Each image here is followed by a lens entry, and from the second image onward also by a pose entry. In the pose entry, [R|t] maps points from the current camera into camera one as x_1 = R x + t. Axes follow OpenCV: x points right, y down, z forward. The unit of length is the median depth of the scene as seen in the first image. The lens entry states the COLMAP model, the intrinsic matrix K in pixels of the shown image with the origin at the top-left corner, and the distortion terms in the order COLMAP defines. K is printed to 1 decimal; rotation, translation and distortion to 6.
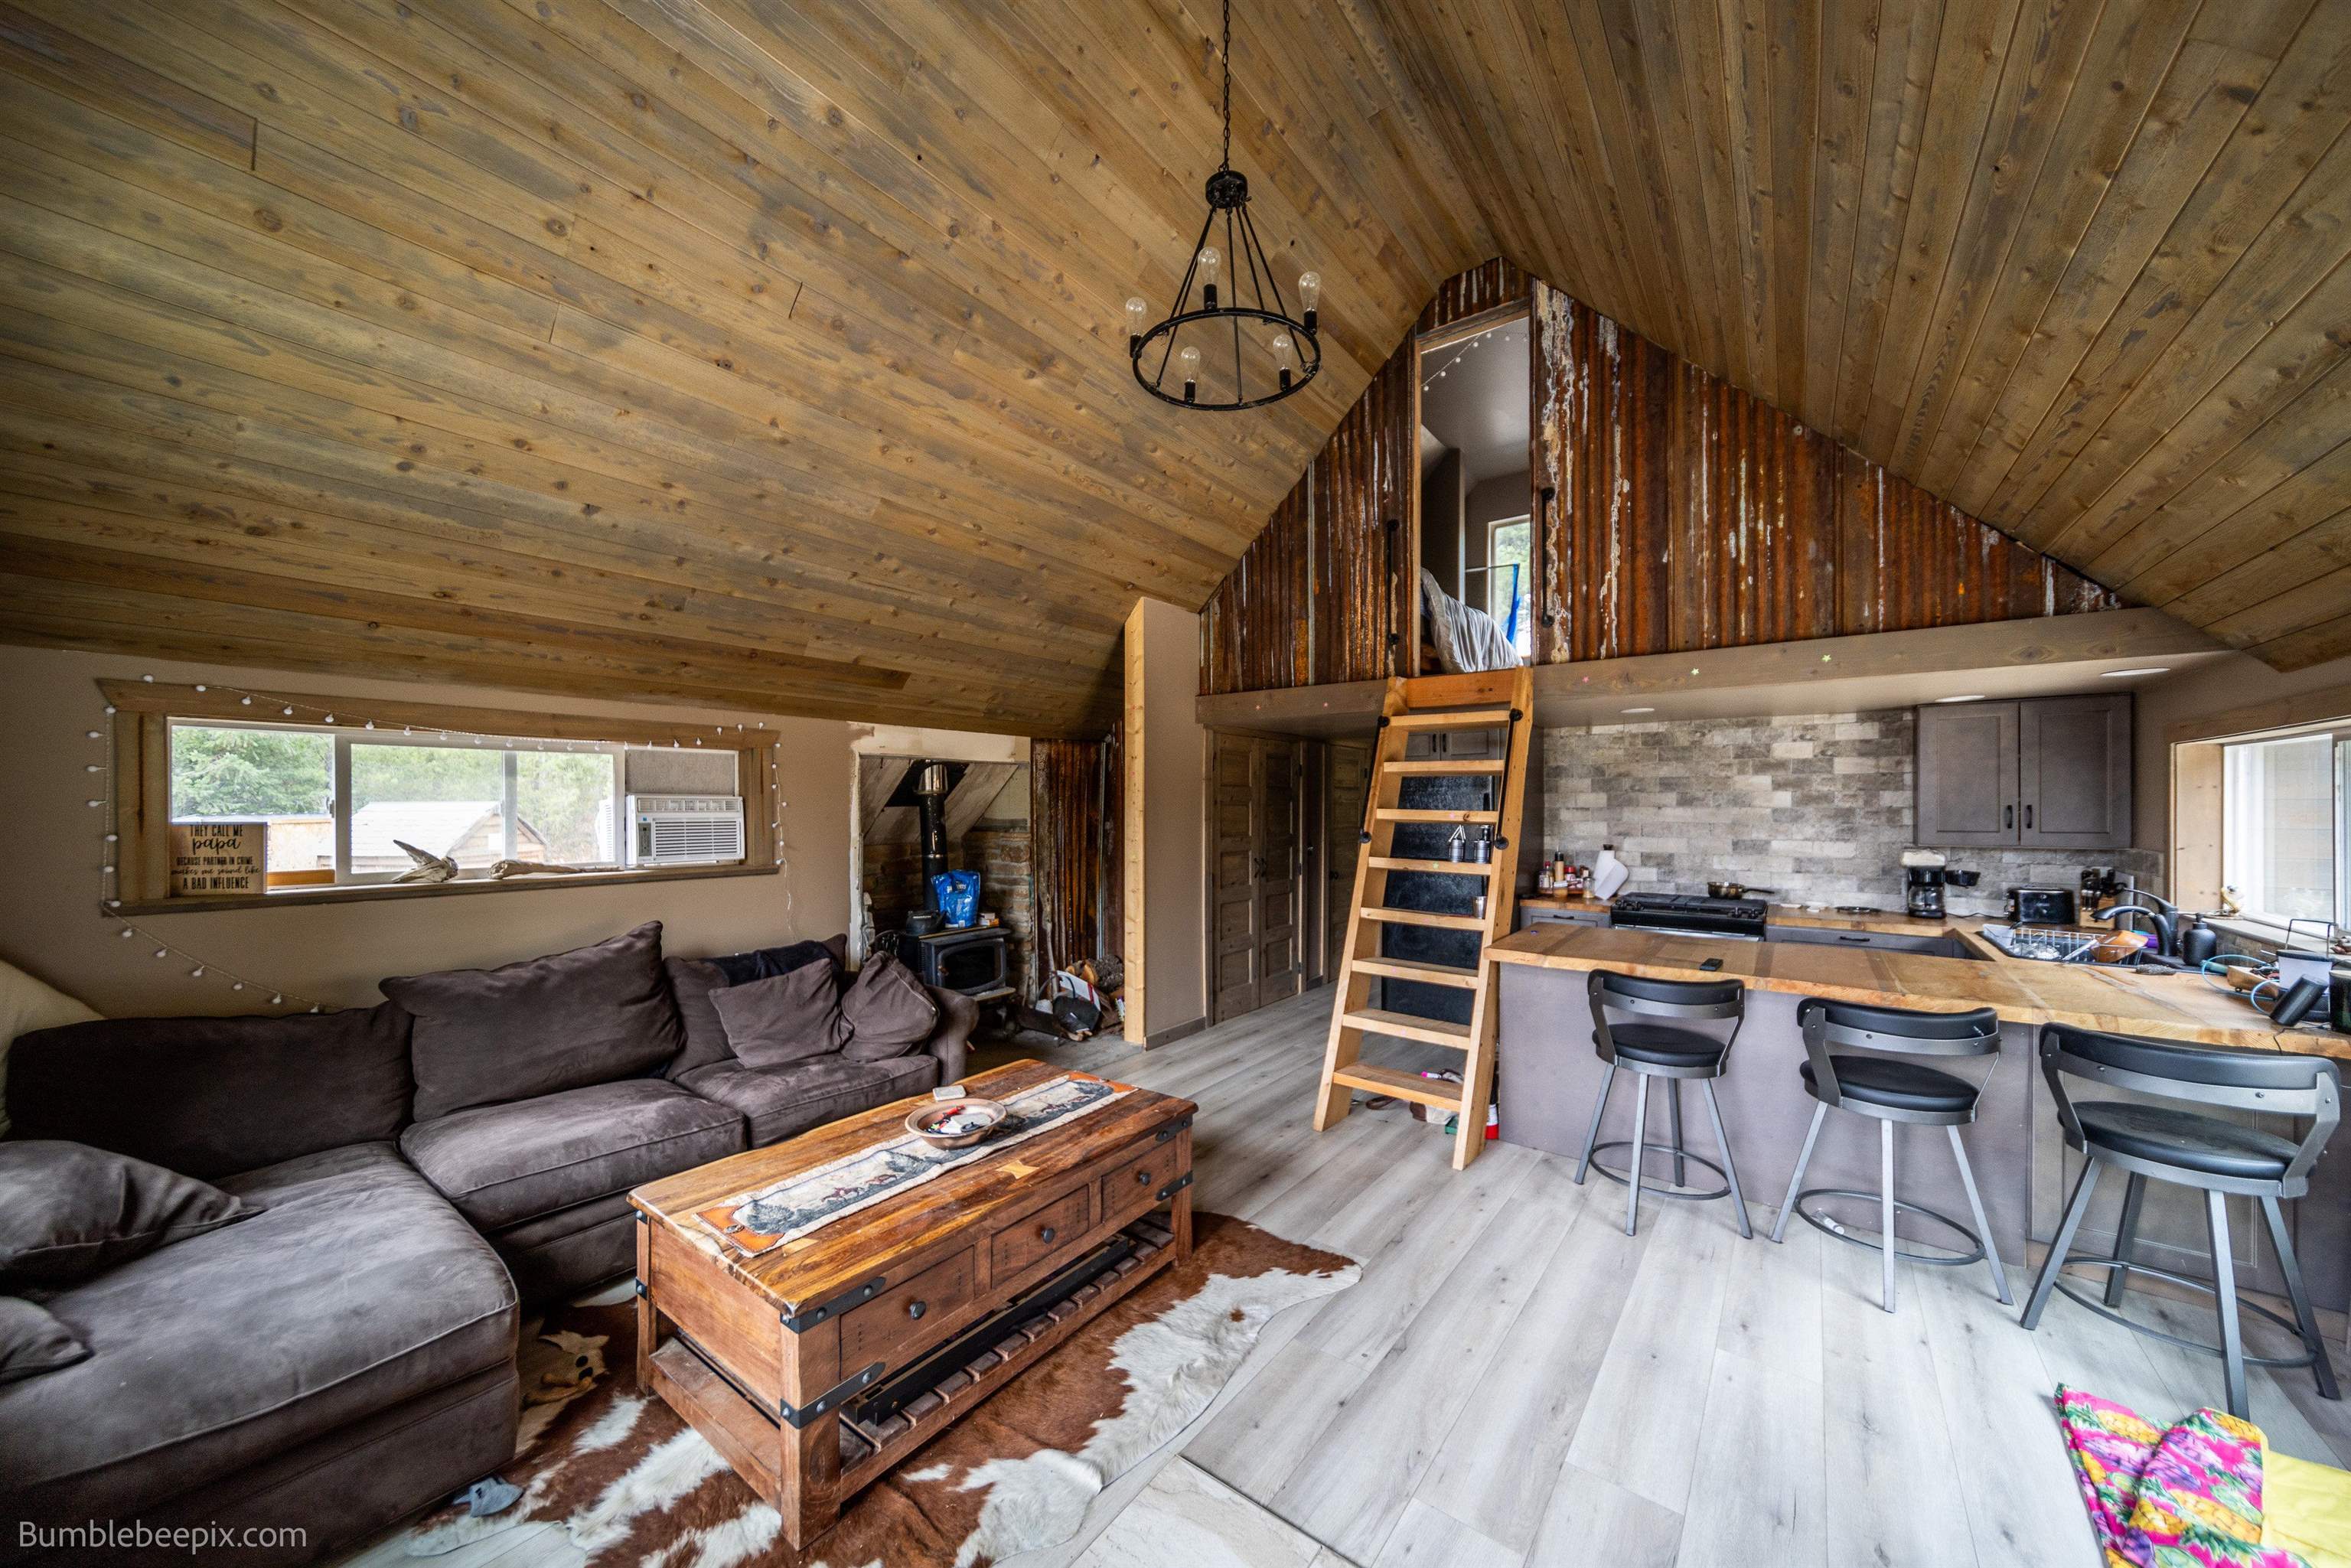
lens RADIAL K [[825.0, 0, 1170.6], [0, 825.0, 807.4], [0, 0, 1]] dist [0.009019, 0.000286]
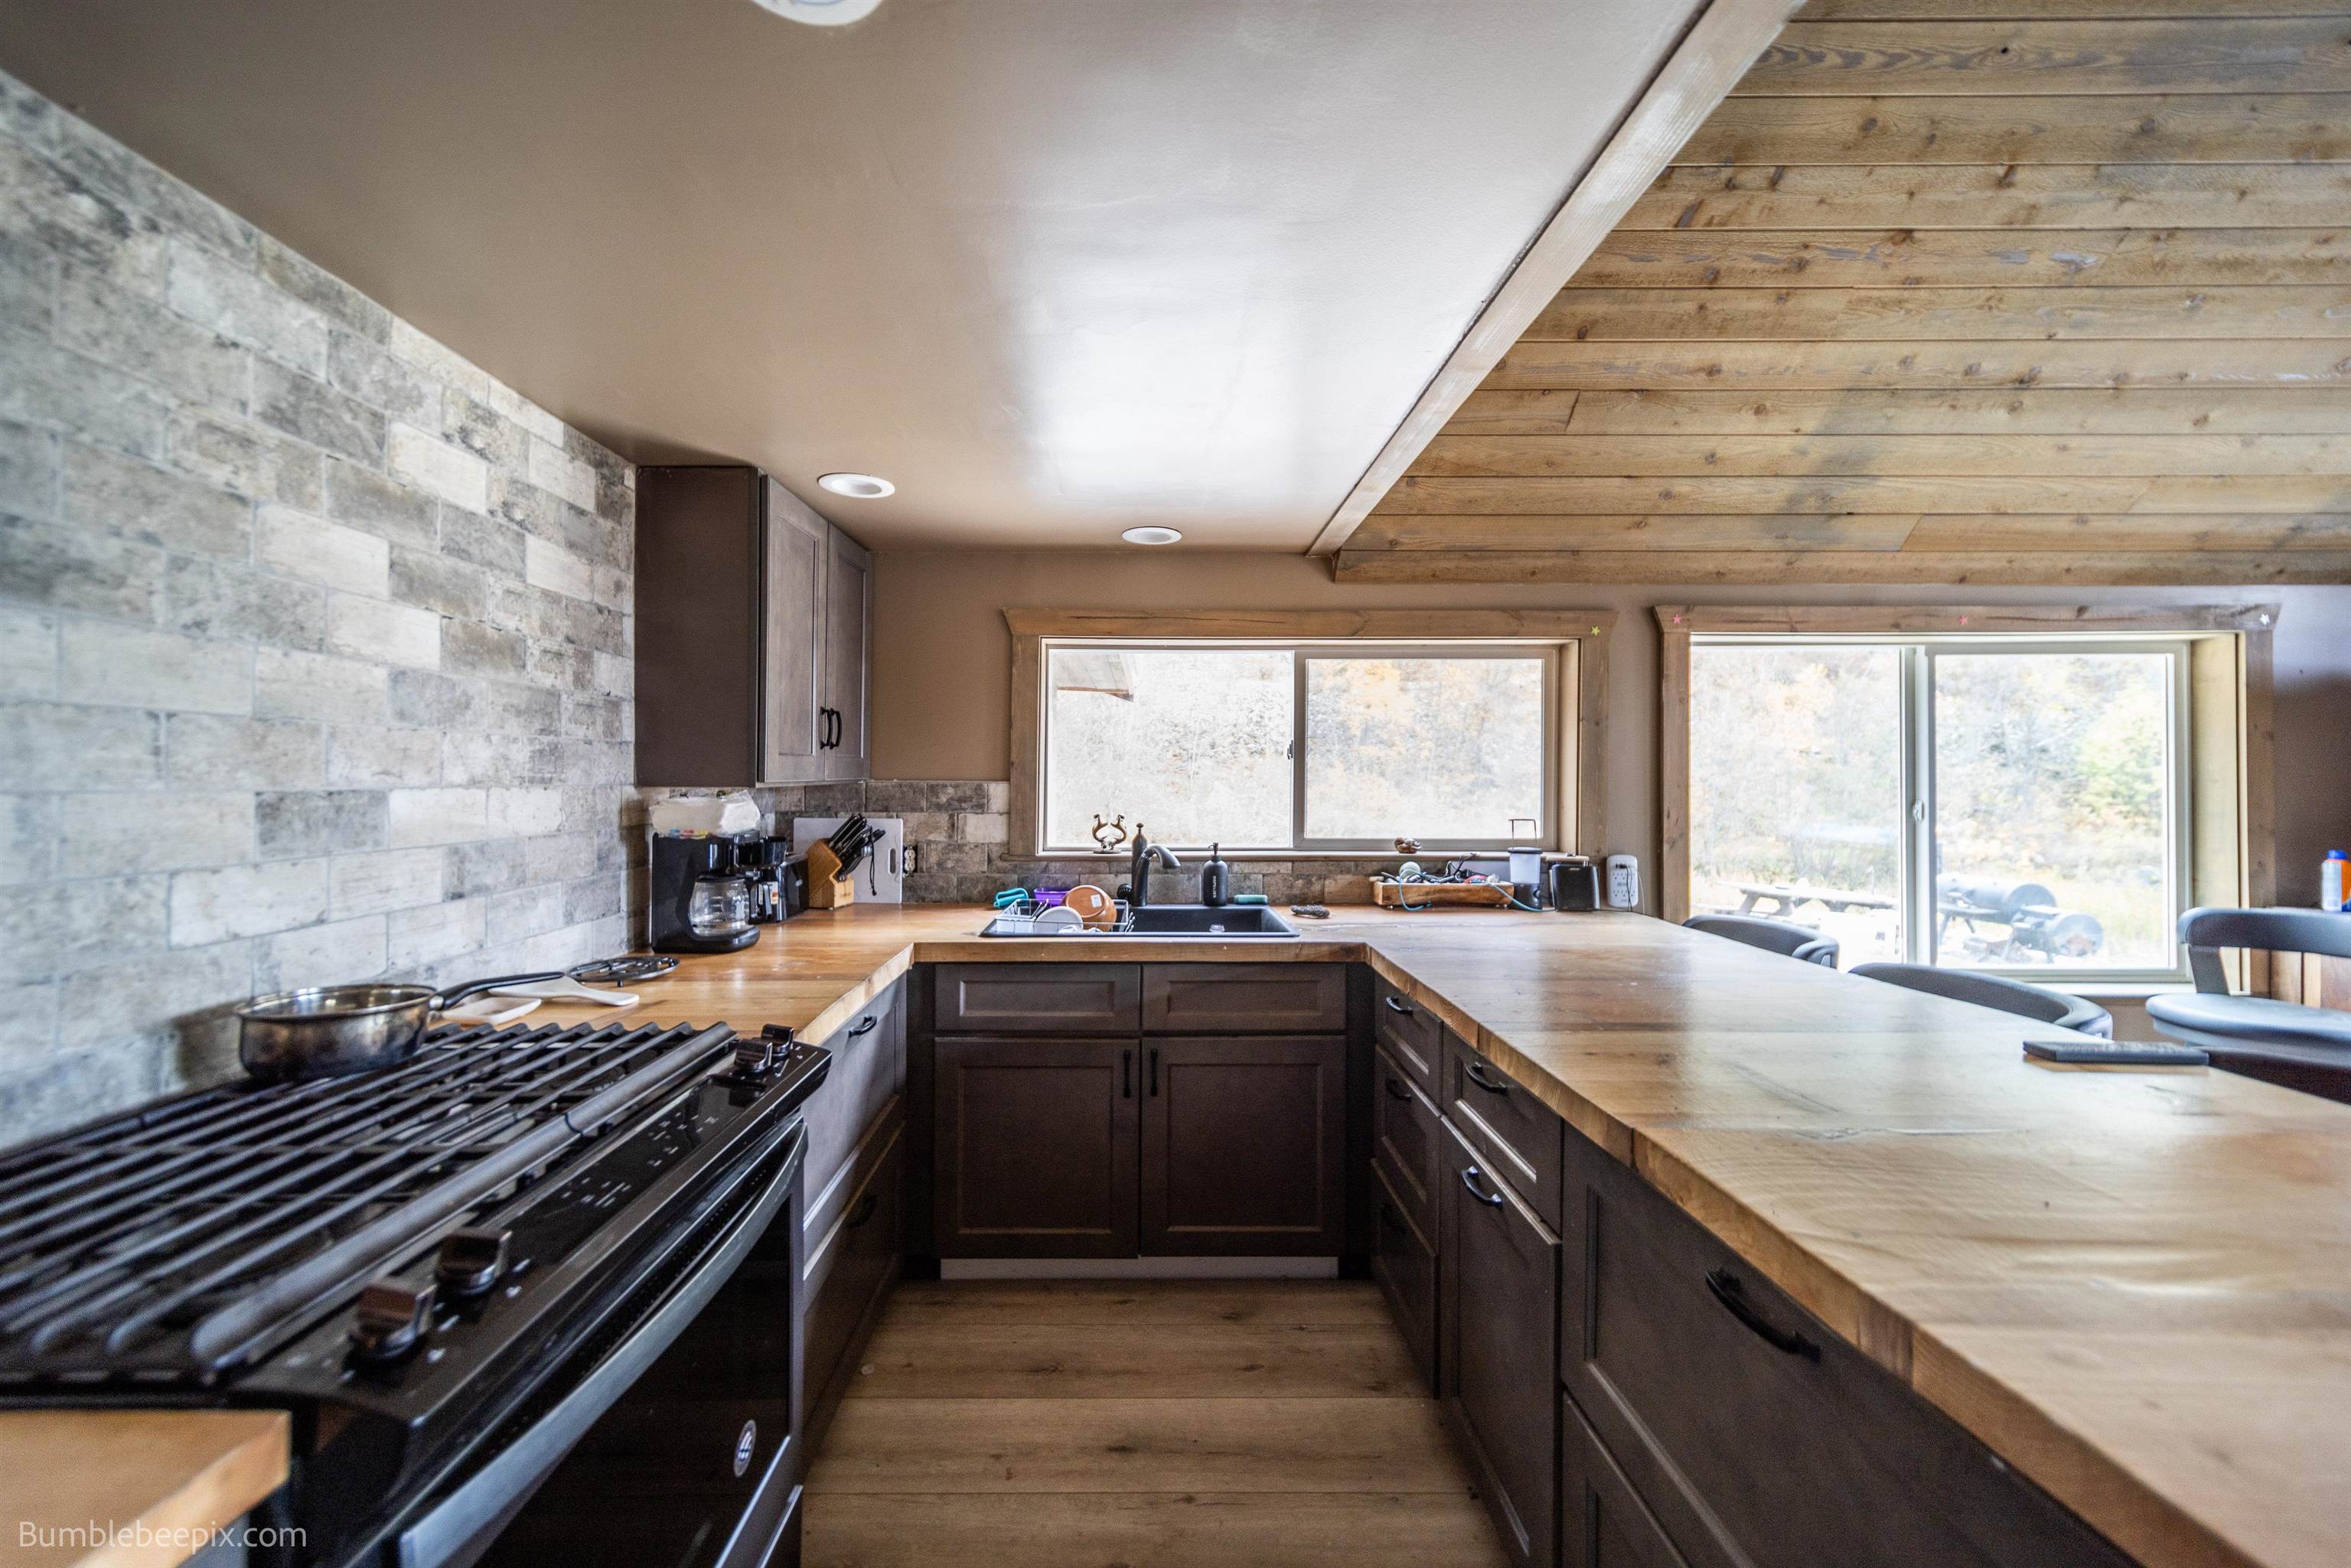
lens RADIAL K [[825.0, 0, 1130.7], [0, 825.0, 772.0], [0, 0, 1]] dist [0.009019, 0.000286]
pose [[-0.606645, 0.003907, 0.794963, 0.460925], [0.002492, 0.999992, -0.003013, 0.043911], [-0.794969, 0.000154, -0.606650, 1.193013]]
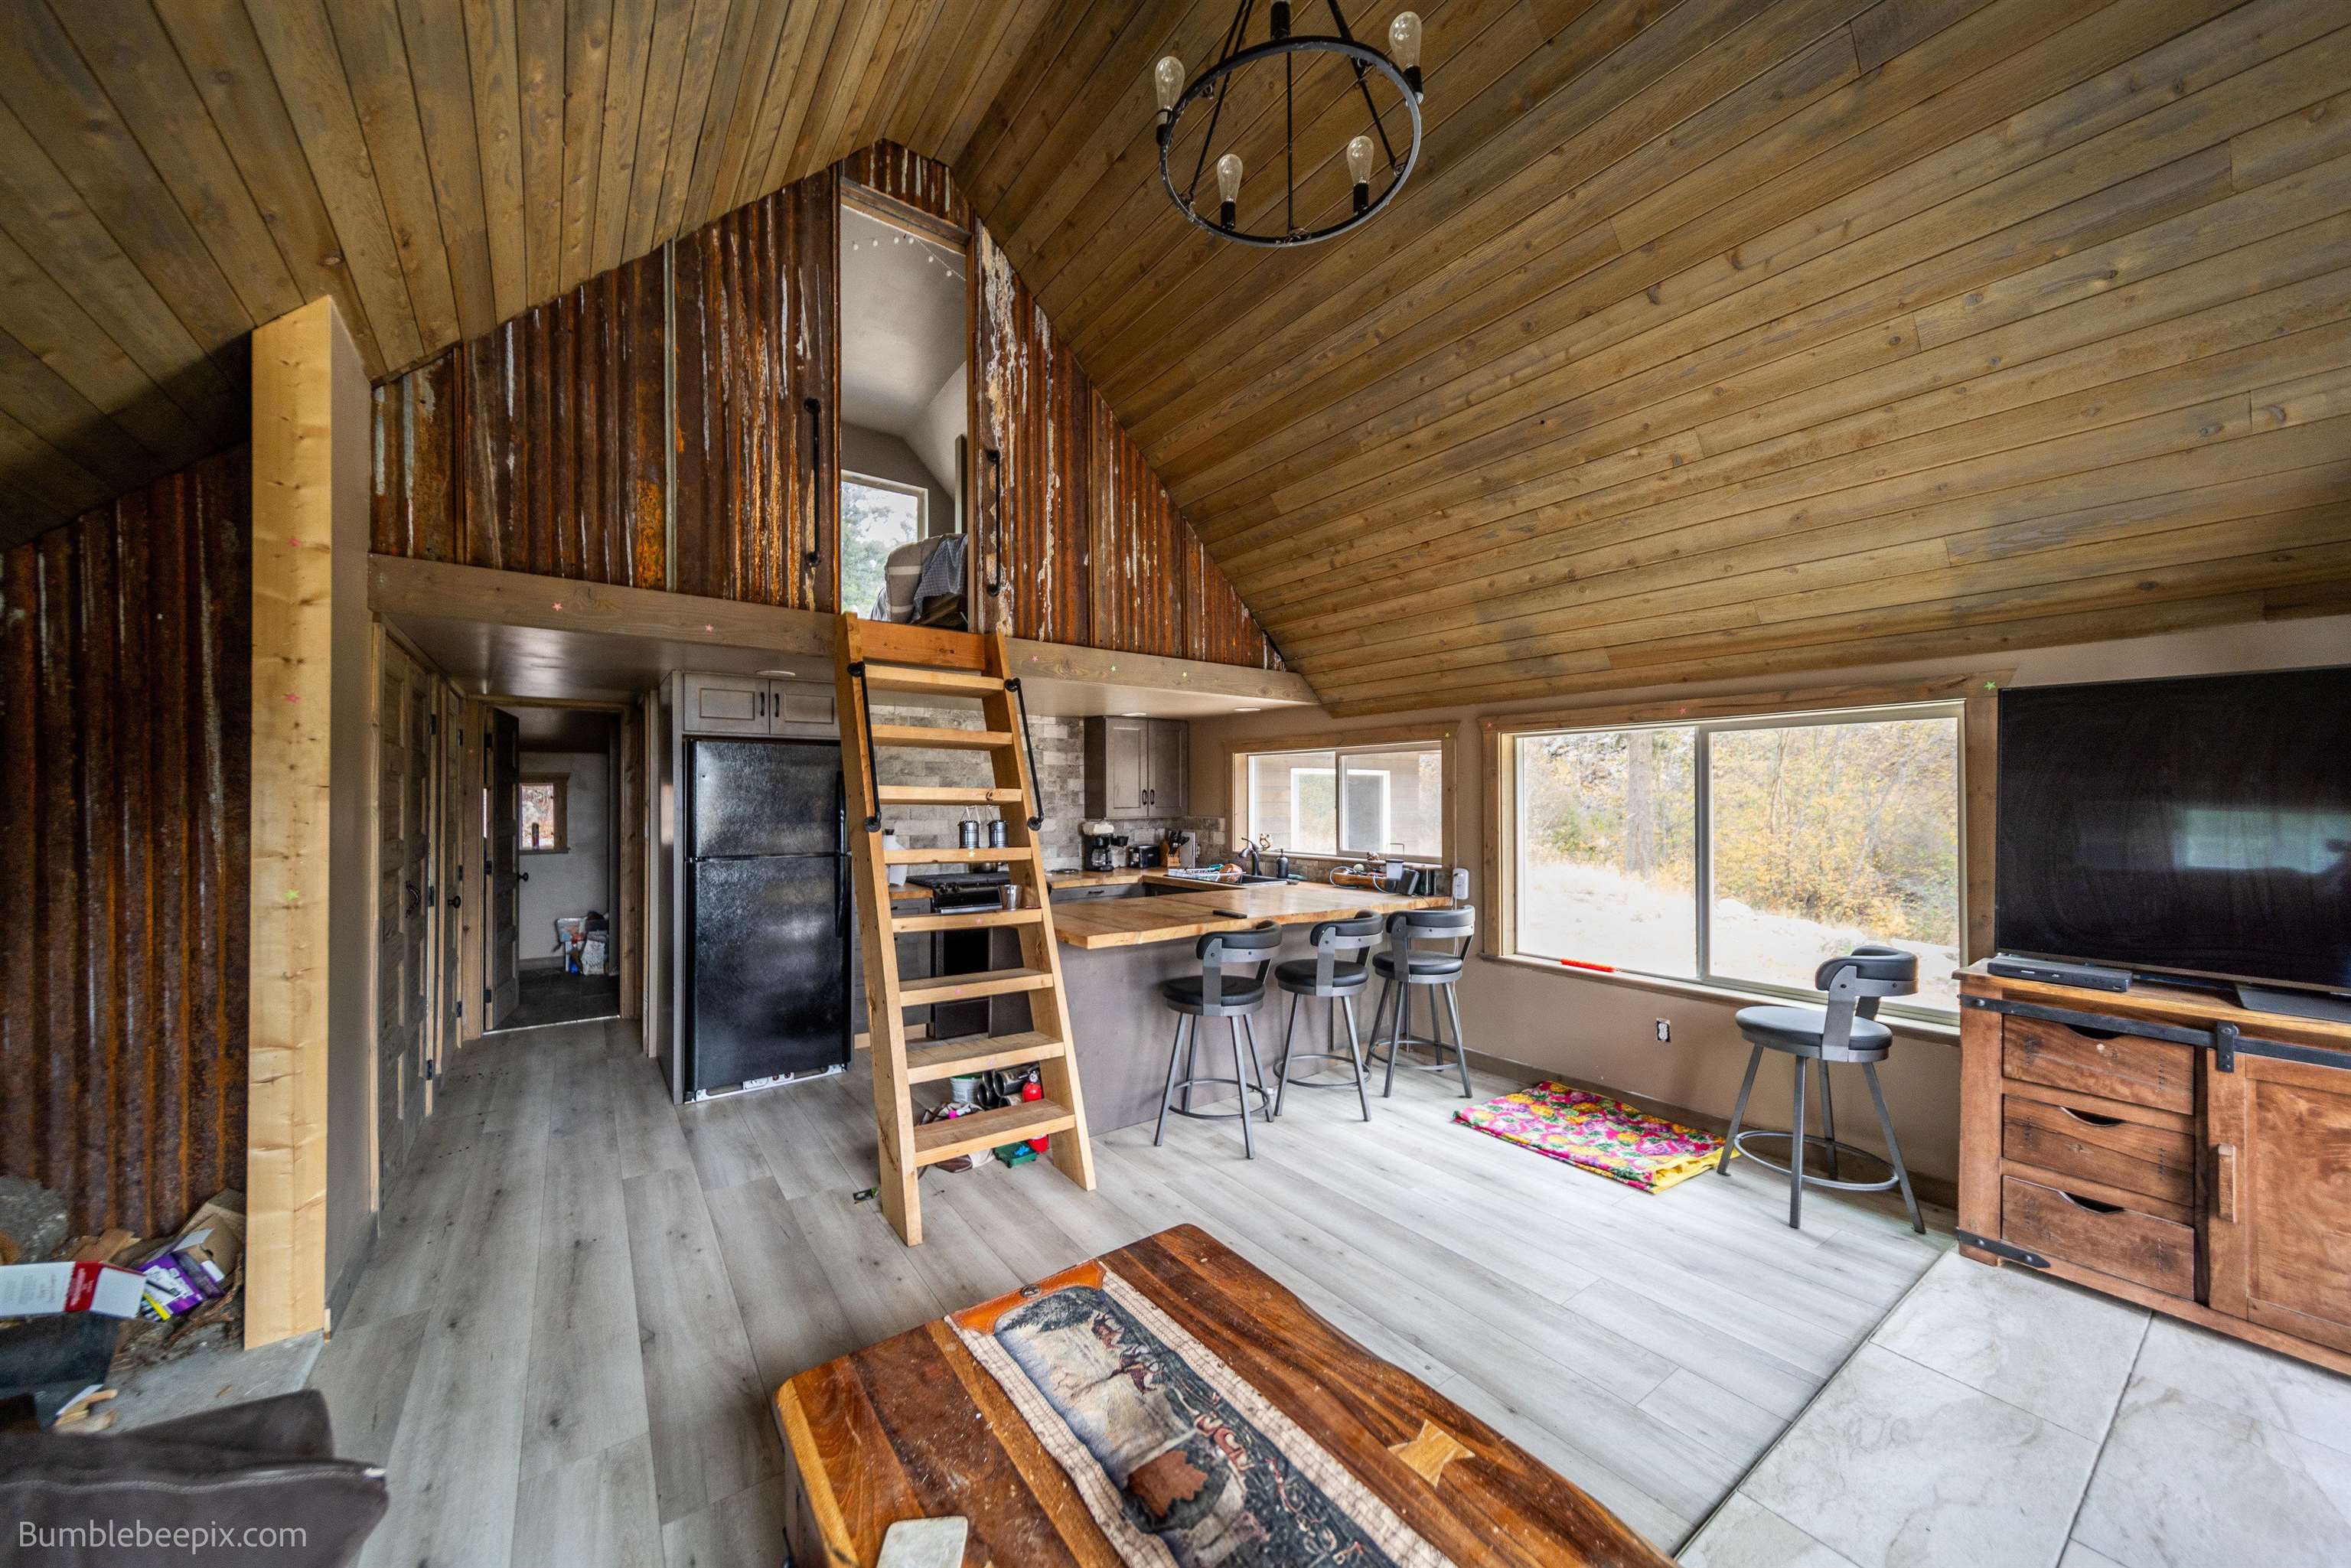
lens RADIAL K [[825.0, 0, 1173.9], [0, 825.0, 790.3], [0, 0, 1]] dist [0.009019, 0.000286]
pose [[0.282953, 0.009219, 0.959089, -0.398044], [0.003840, 0.999935, -0.010744, 0.015607], [-0.959126, 0.006723, 0.282899, 0.544616]]
